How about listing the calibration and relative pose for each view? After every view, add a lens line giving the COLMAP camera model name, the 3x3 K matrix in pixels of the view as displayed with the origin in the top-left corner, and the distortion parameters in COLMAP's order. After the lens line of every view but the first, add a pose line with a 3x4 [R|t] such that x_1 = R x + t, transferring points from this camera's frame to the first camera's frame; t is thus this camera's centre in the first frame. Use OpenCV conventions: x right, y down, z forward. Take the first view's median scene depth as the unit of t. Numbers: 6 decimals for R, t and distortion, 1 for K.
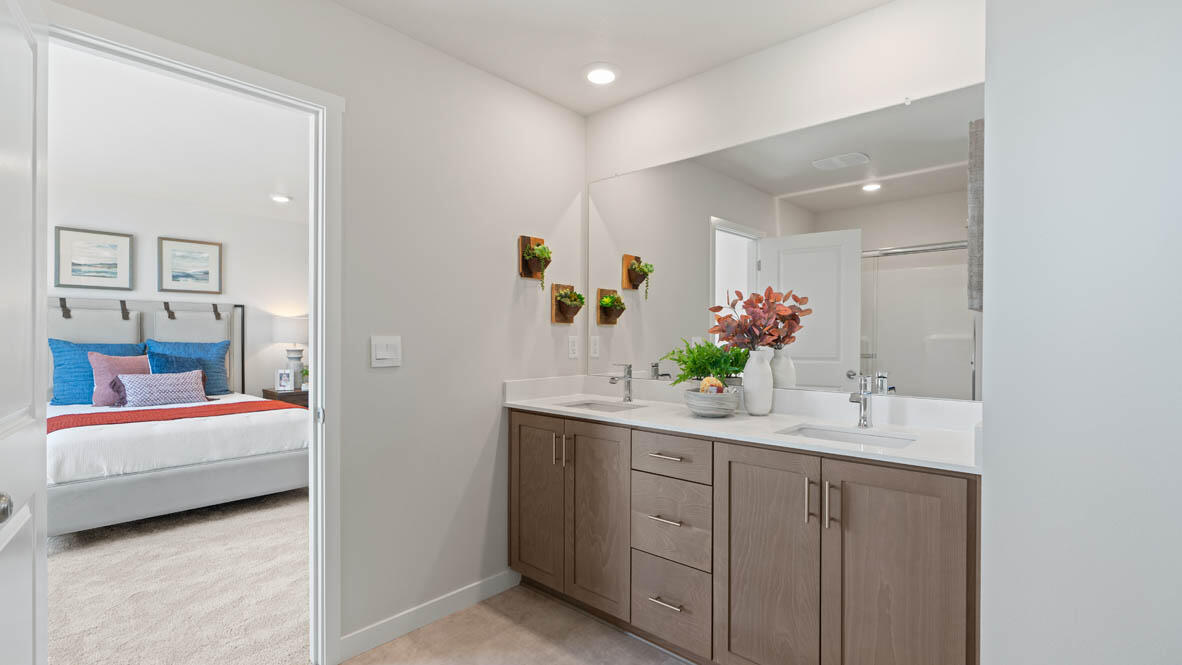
lens RADIAL K [[547.5, 0, 594.6], [0, 547.5, 331.1], [0, 0, 1]] dist [-0.013856, 0.002272]
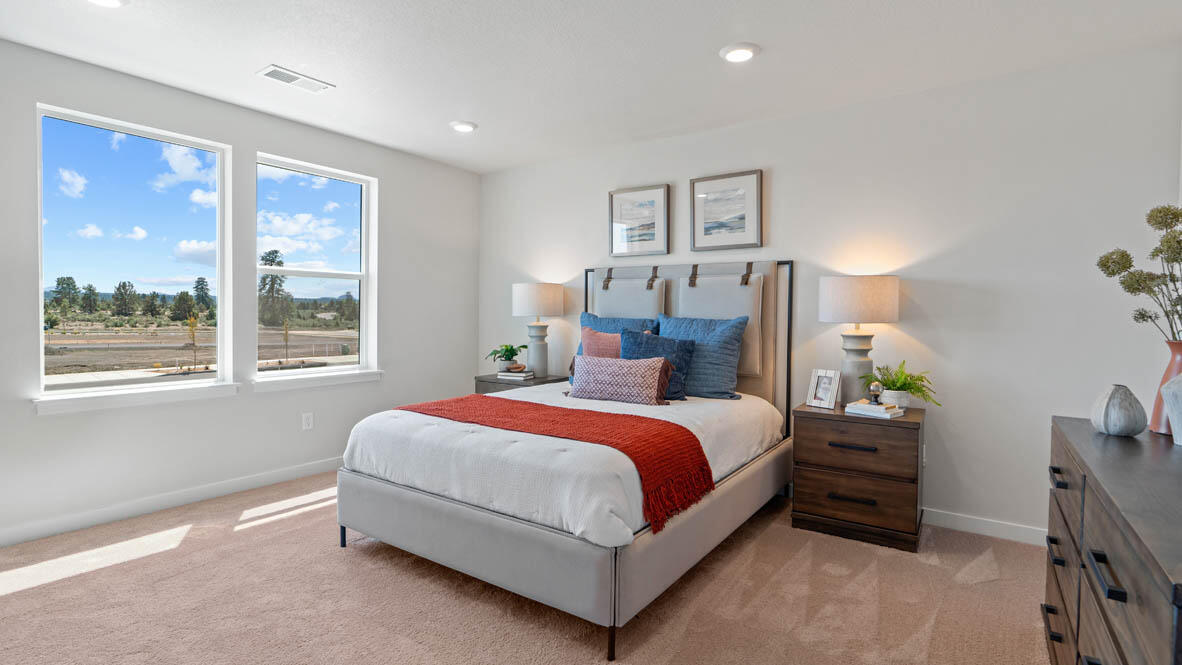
lens RADIAL K [[587.7, 0, 584.9], [0, 587.7, 328.6], [0, 0, 1]] dist [-0.006882, 0.005319]
pose [[0.151840, 0.016524, -0.988267, -0.013675], [-0.005345, 0.999859, 0.015897, 0.021037], [0.988391, 0.002868, 0.151907, 0.695052]]
